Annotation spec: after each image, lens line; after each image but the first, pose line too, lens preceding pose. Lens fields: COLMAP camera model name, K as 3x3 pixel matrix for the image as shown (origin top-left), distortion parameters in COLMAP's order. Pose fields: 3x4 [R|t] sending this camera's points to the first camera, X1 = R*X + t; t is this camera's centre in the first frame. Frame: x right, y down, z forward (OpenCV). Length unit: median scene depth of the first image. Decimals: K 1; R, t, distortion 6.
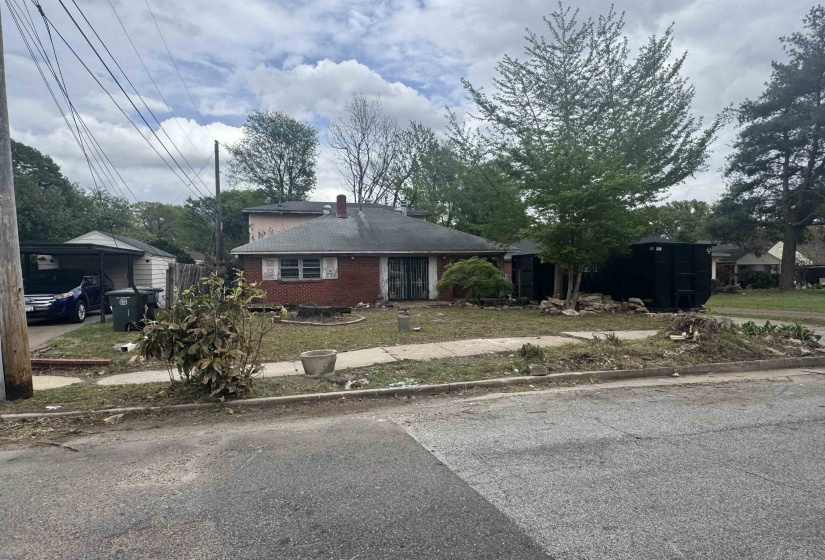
lens RADIAL K [[582.8, 0, 412.5], [0, 582.8, 280.0], [0, 0, 1]] dist [-0.000881, -0.000056]
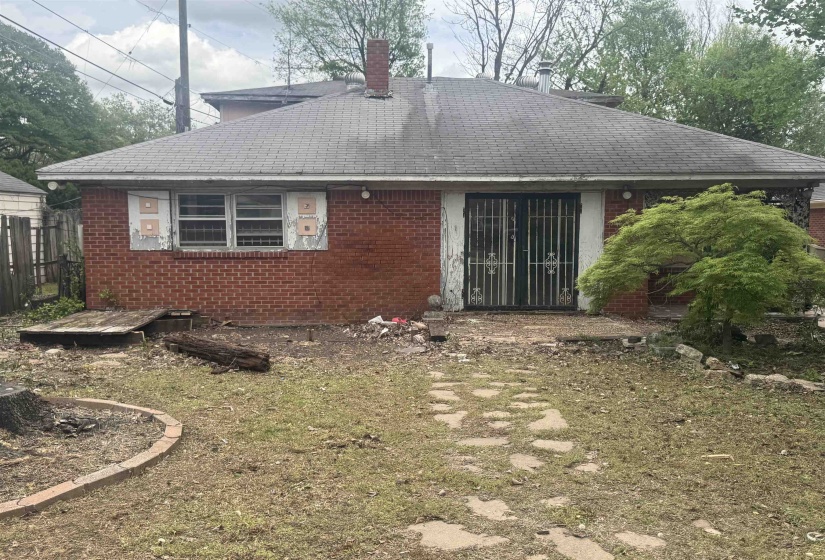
lens RADIAL K [[732.9, 0, 412.8], [0, 732.9, 312.0], [0, 0, 1]] dist [0.013332, 0.001415]
pose [[0.959855, 0.046645, -0.276590, 0.059436], [-0.017679, 0.994176, 0.106309, -0.013272], [0.279938, -0.097151, 0.955090, 0.556557]]
